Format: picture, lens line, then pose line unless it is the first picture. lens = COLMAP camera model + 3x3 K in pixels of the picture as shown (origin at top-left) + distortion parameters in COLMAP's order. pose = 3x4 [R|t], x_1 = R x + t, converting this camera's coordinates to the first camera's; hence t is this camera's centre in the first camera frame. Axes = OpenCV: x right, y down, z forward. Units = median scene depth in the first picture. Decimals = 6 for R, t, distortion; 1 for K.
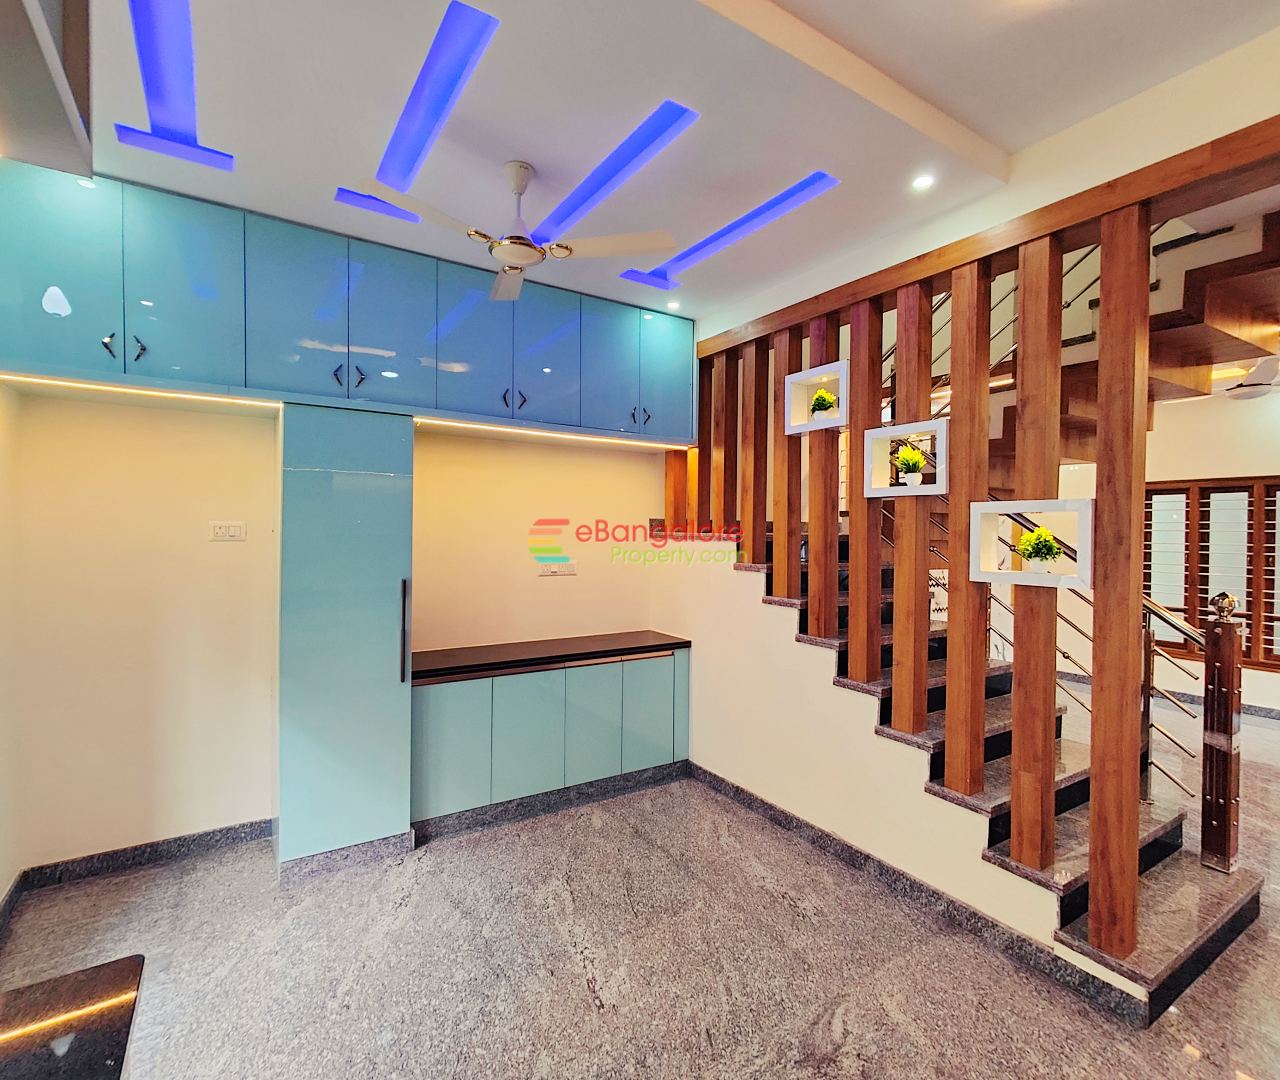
lens RADIAL K [[632.9, 0, 642.4], [0, 632.9, 536.2], [0, 0, 1]] dist [0.005271, 0.001771]
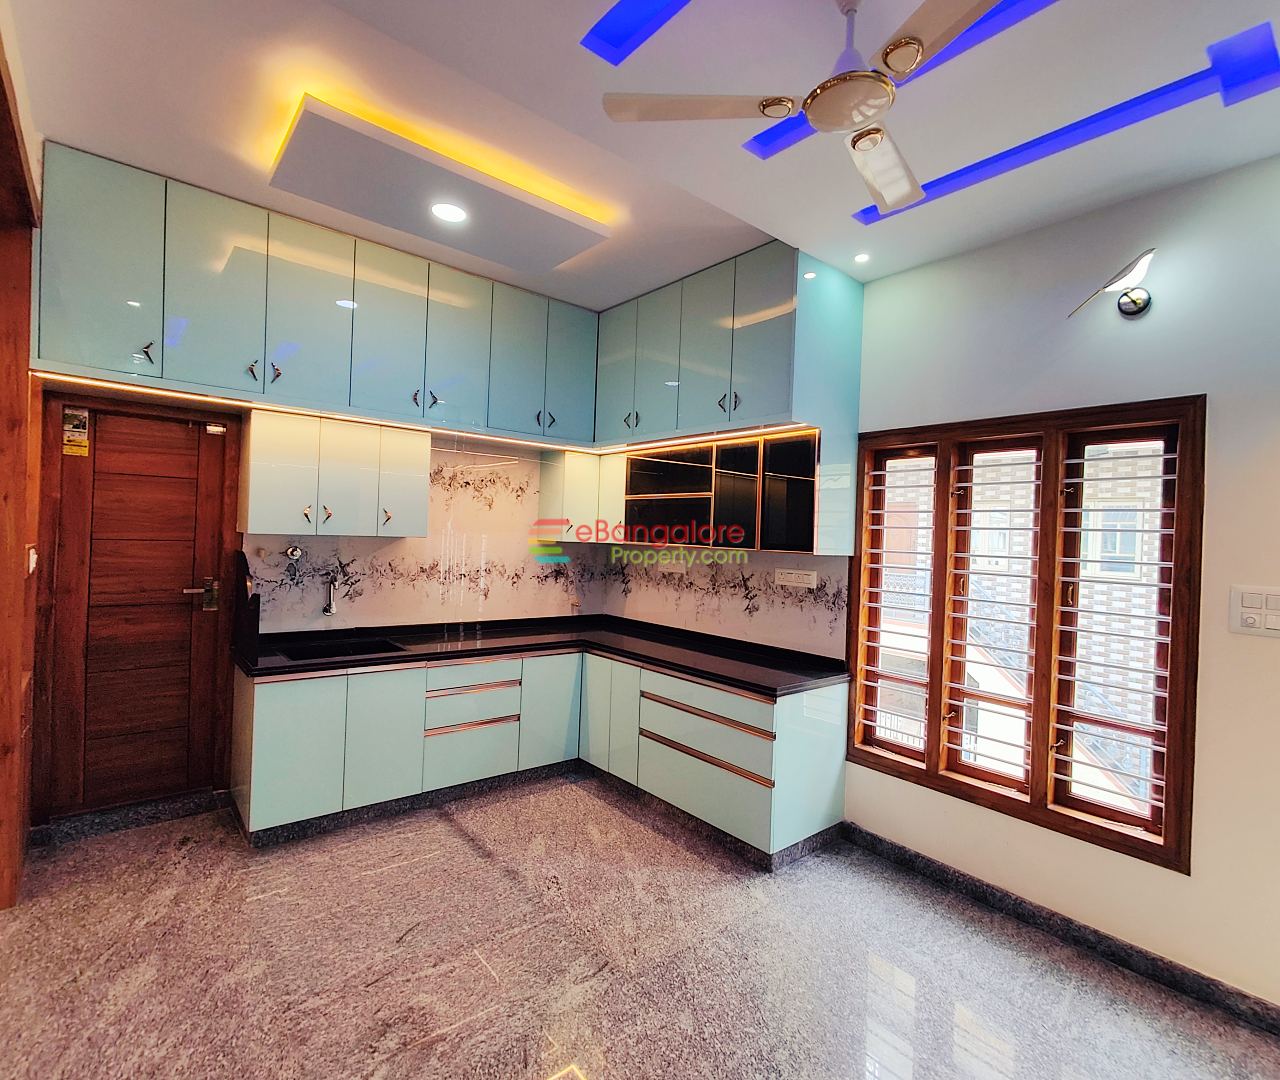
lens RADIAL K [[632.9, 0, 642.4], [0, 632.9, 536.2], [0, 0, 1]] dist [0.005271, 0.001771]
pose [[-0.992015, -0.045228, -0.117732, 0.080751], [-0.047991, 0.998633, 0.020734, -0.014988], [0.116633, 0.026219, -0.992829, 1.976968]]
